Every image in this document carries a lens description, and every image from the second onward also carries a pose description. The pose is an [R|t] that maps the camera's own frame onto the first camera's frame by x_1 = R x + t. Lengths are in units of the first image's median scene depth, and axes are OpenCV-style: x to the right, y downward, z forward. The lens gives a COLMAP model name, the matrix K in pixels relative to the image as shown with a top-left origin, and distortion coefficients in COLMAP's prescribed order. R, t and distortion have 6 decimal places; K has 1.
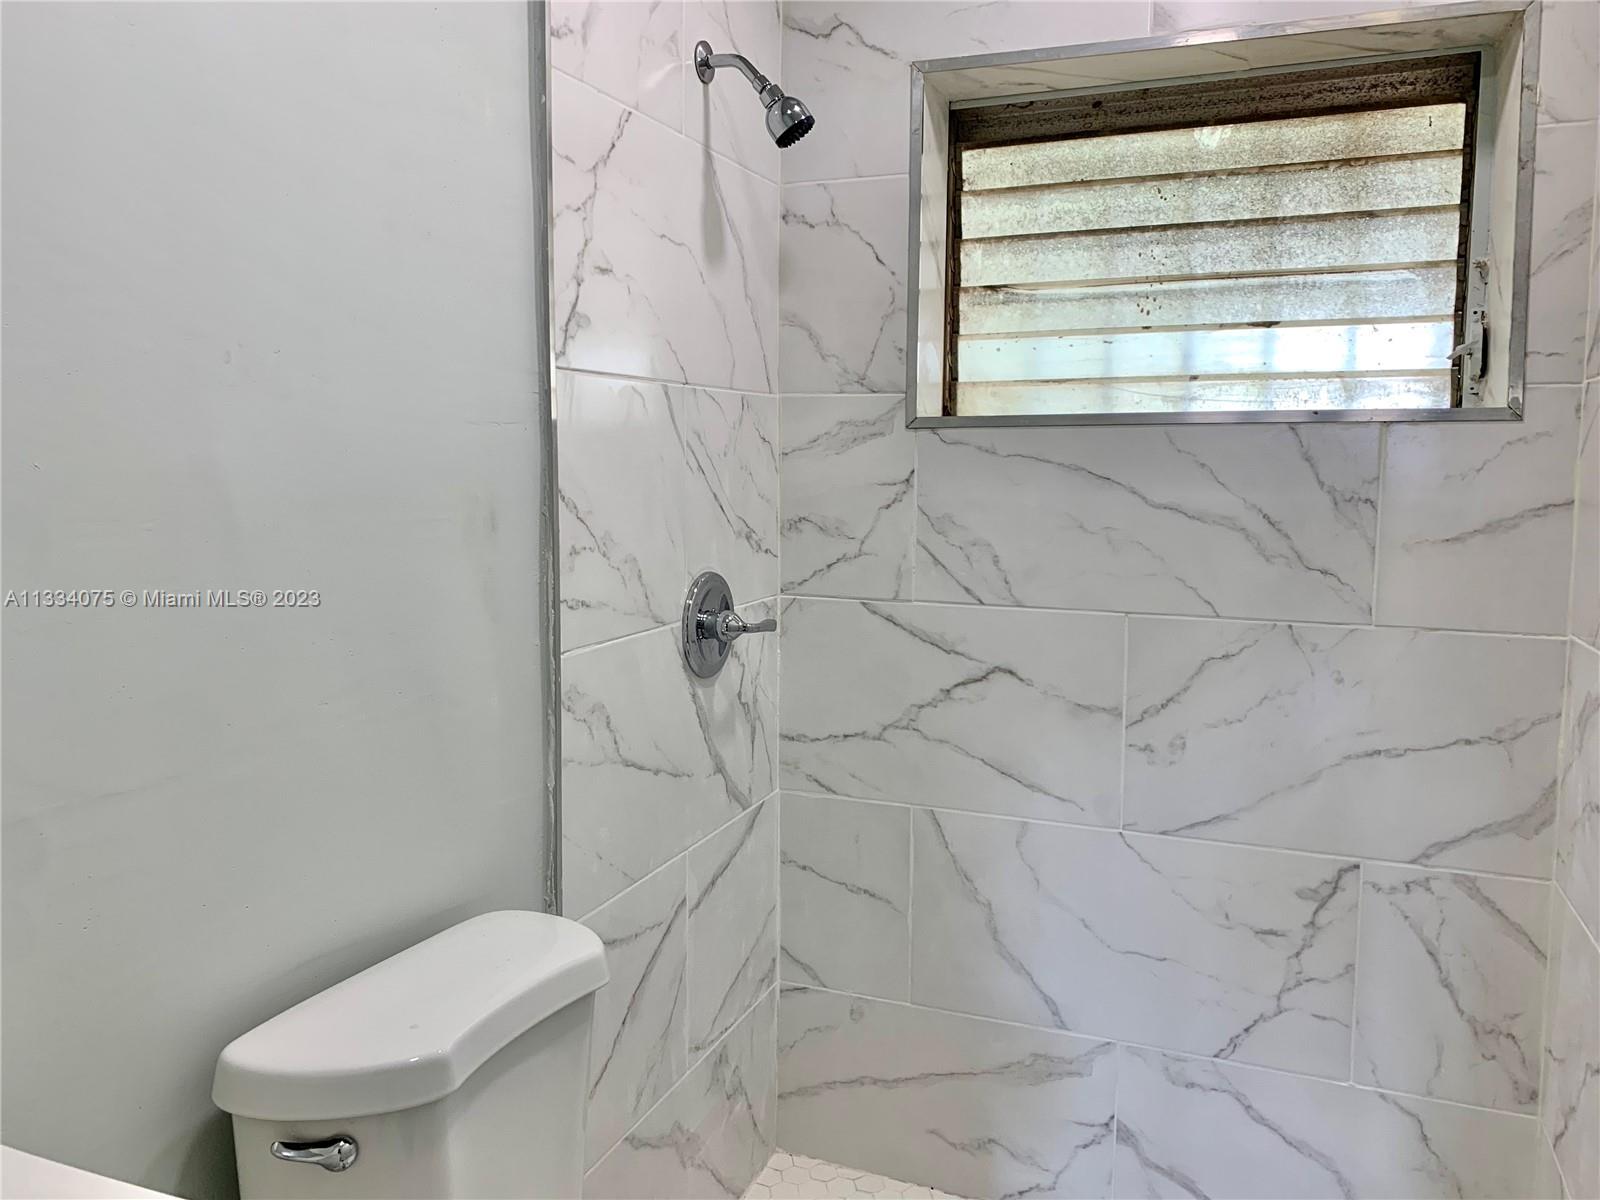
lens RADIAL K [[1206.3, 0, 795.5], [0, 1206.3, 594.2], [0, 0, 1]] dist [0.033534, -0.032599]
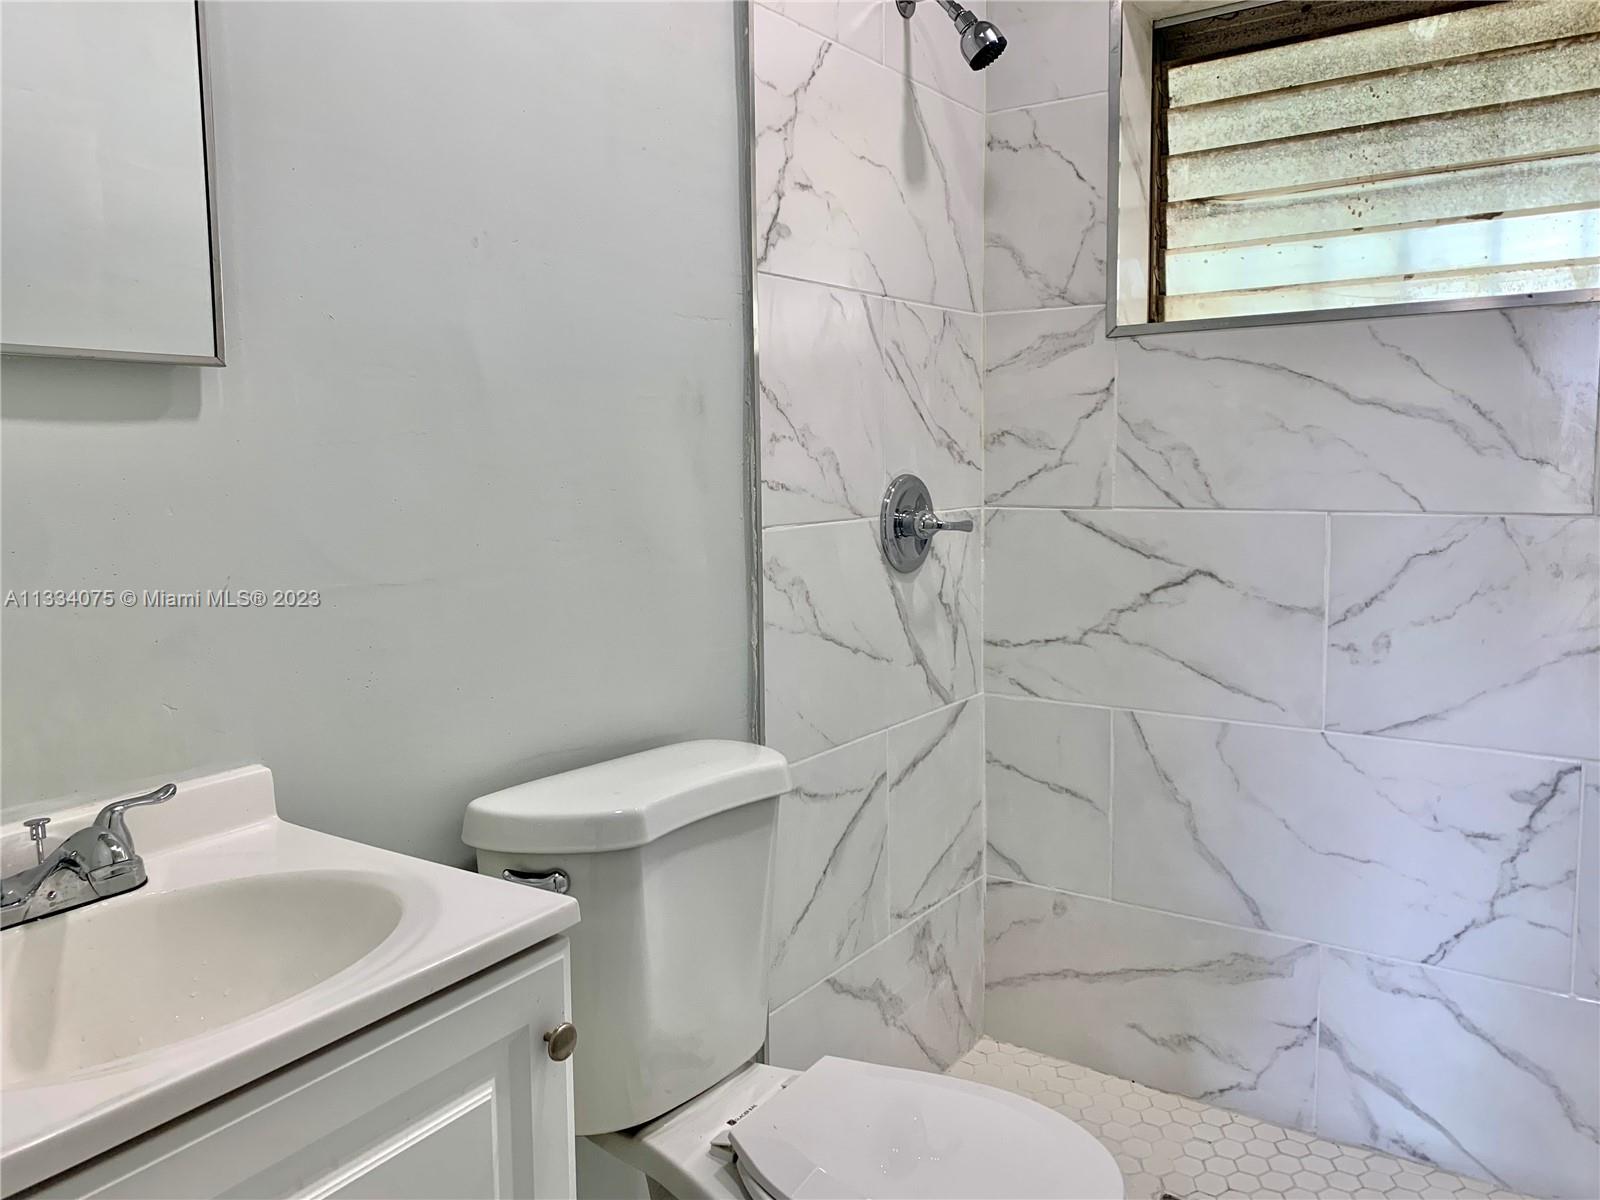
lens RADIAL K [[1206.3, 0, 812.8], [0, 1206.3, 600.8], [0, 0, 1]] dist [0.033534, -0.032599]
pose [[0.977120, 0.005053, -0.212630, 0.069392], [-0.004348, 0.999983, 0.003784, 0.085554], [0.212645, -0.002773, 0.977125, -0.068987]]
